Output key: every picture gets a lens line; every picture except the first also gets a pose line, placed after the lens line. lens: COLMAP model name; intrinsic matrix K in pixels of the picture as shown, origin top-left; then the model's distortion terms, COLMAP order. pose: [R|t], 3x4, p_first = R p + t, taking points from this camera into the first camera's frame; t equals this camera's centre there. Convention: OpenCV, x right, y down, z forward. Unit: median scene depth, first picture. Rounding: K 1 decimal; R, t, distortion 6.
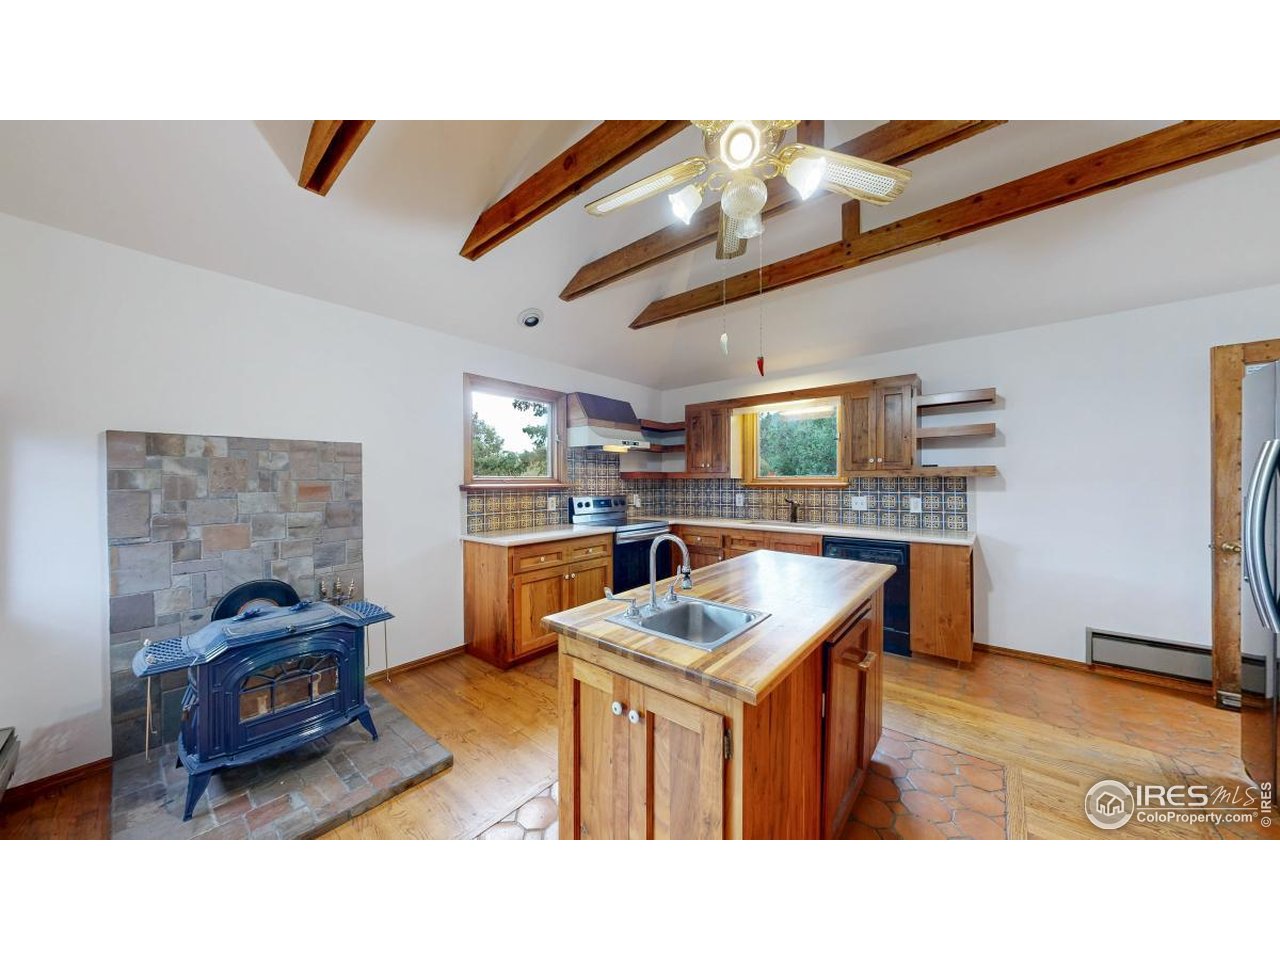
lens RADIAL K [[428.9, 0, 642.6], [0, 428.9, 482.0], [0, 0, 1]] dist [0.002492, 0.000177]
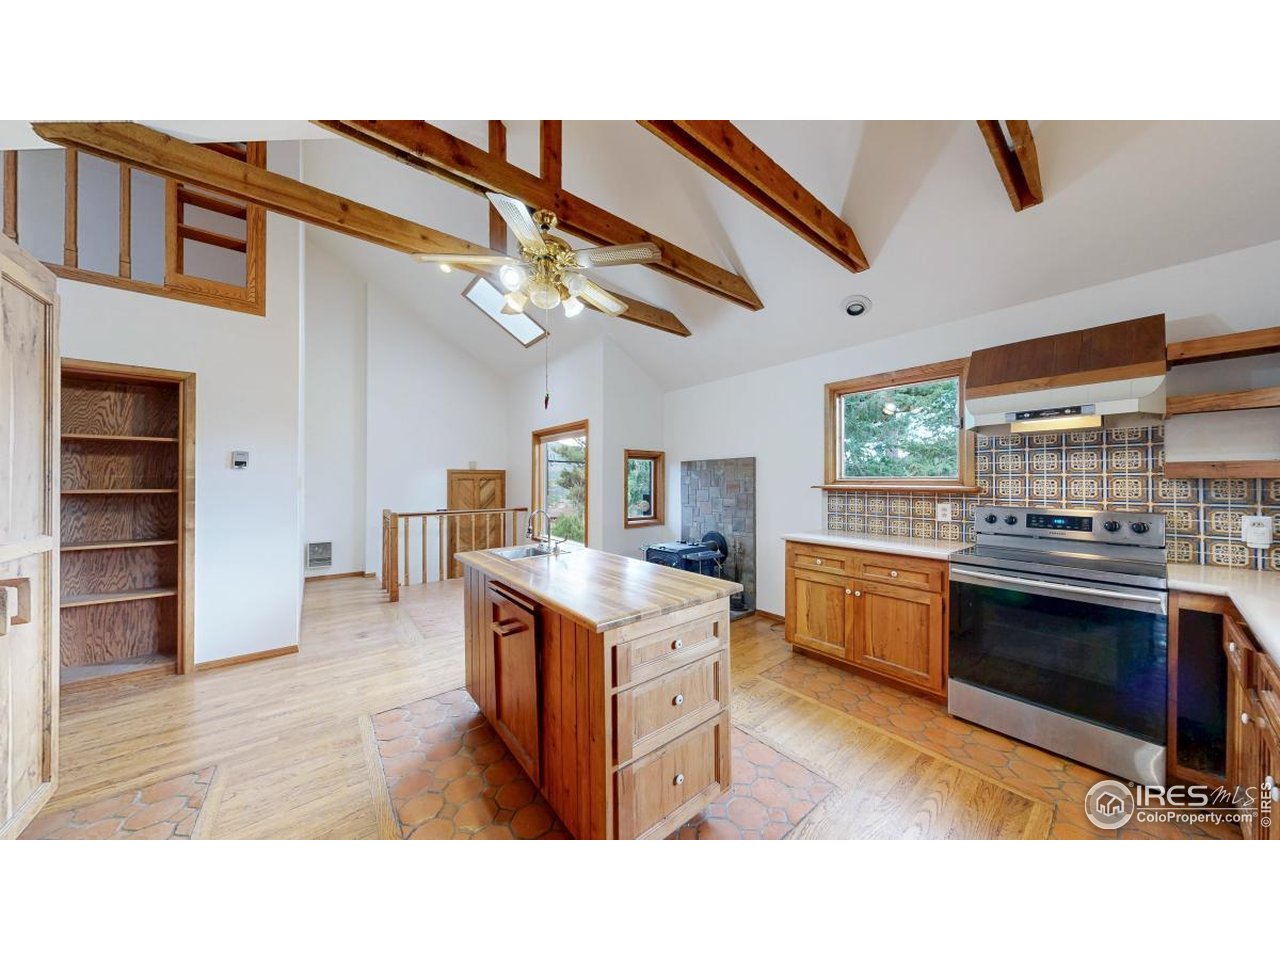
lens RADIAL K [[407.5, 0, 637.3], [0, 407.5, 480.8], [0, 0, 1]] dist [0.001173, 0.000023]
pose [[-0.207328, 0.001669, -0.978270, 0.664281], [-0.004606, 0.999986, 0.002682, -0.004529], [0.978261, 0.005062, -0.207318, 0.684488]]
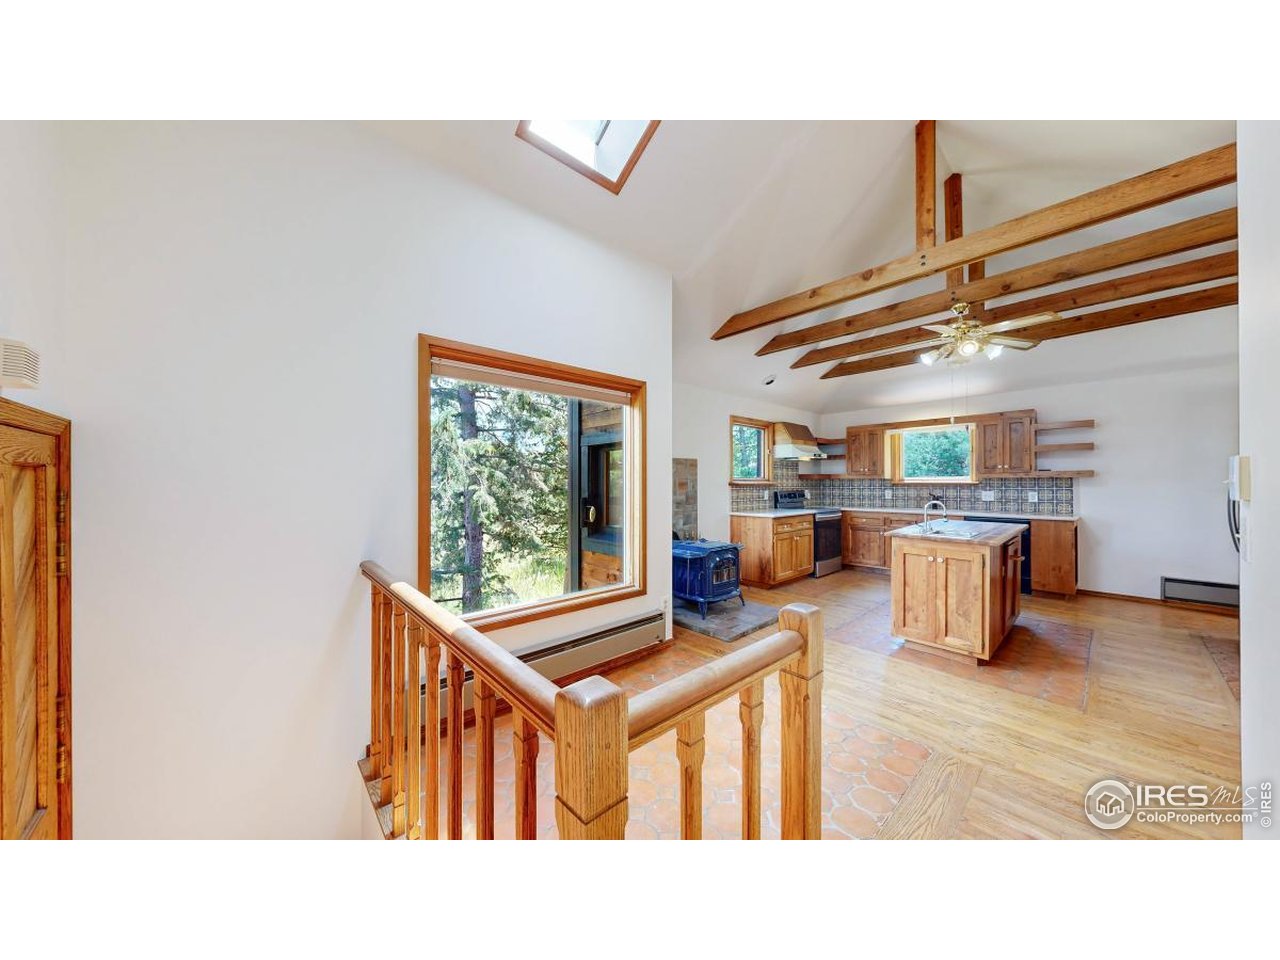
lens RADIAL K [[428.9, 0, 641.7], [0, 428.9, 482.8], [0, 0, 1]] dist [0.002492, 0.000177]
pose [[0.990298, 0.002543, -0.138938, -0.484803], [-0.002870, 0.999994, -0.002150, 0.013102], [0.138931, 0.002528, 0.990299, -0.641445]]
